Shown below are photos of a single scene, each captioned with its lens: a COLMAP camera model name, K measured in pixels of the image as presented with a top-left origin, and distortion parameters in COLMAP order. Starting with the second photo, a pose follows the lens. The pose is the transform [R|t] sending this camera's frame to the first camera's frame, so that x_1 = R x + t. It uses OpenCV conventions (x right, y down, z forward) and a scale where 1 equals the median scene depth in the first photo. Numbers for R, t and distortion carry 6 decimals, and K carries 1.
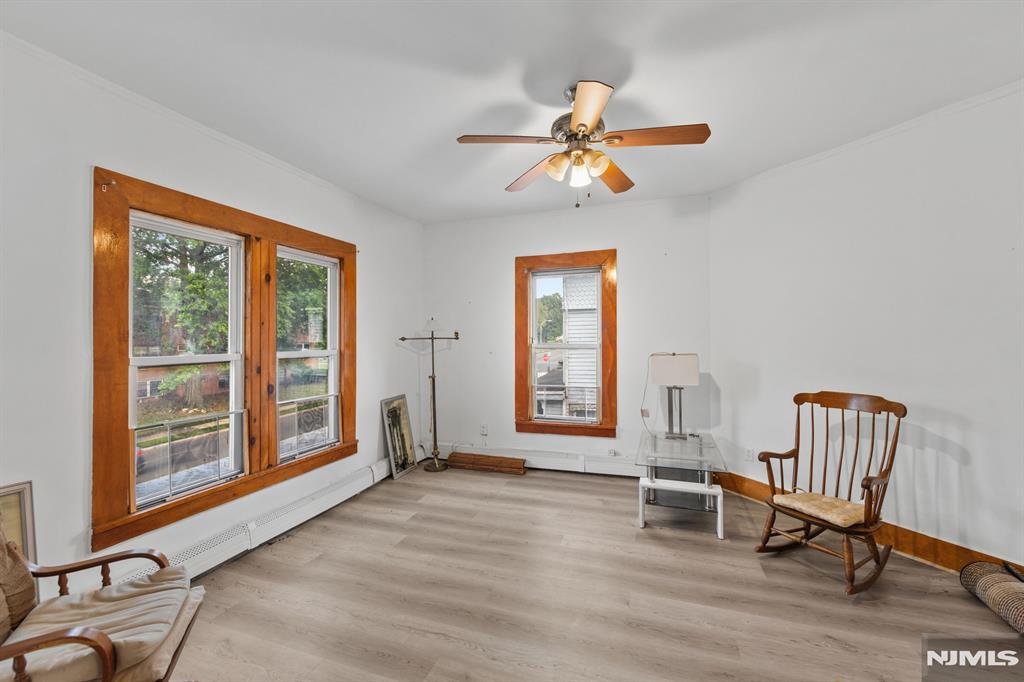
lens RADIAL K [[413.6, 0, 509.8], [0, 413.6, 339.9], [0, 0, 1]] dist [0.001032, -0.000622]
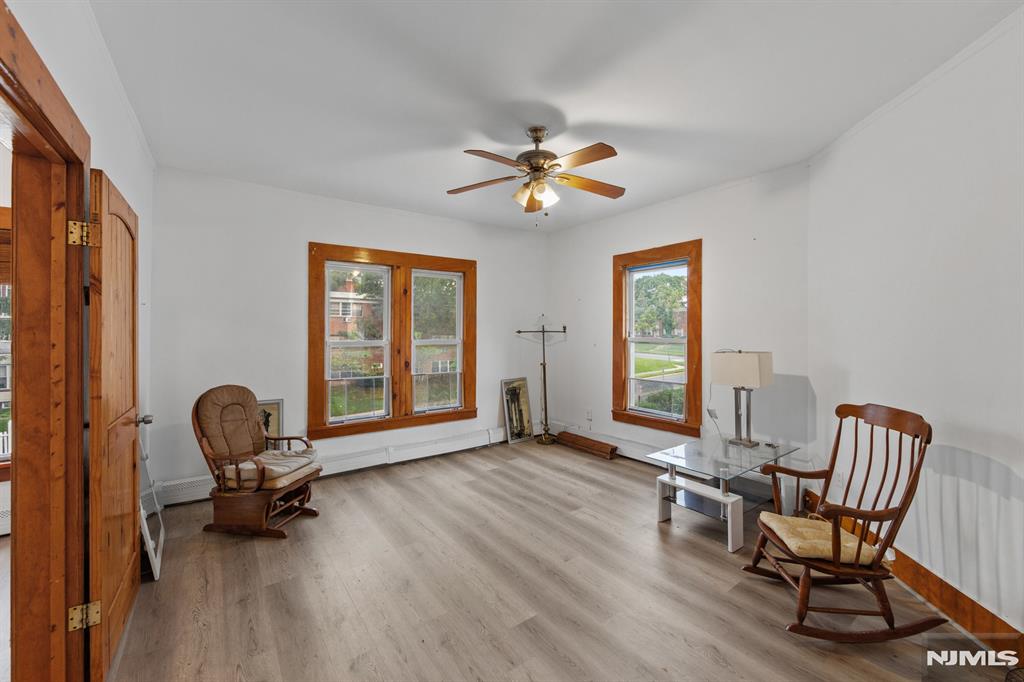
lens RADIAL K [[413.6, 0, 508.3], [0, 413.6, 335.0], [0, 0, 1]] dist [0.001032, -0.000622]
pose [[0.820005, 0.012880, -0.572211, 0.479195], [-0.008687, 0.999912, 0.010058, -0.006128], [0.572290, -0.003277, 0.820045, -0.029268]]
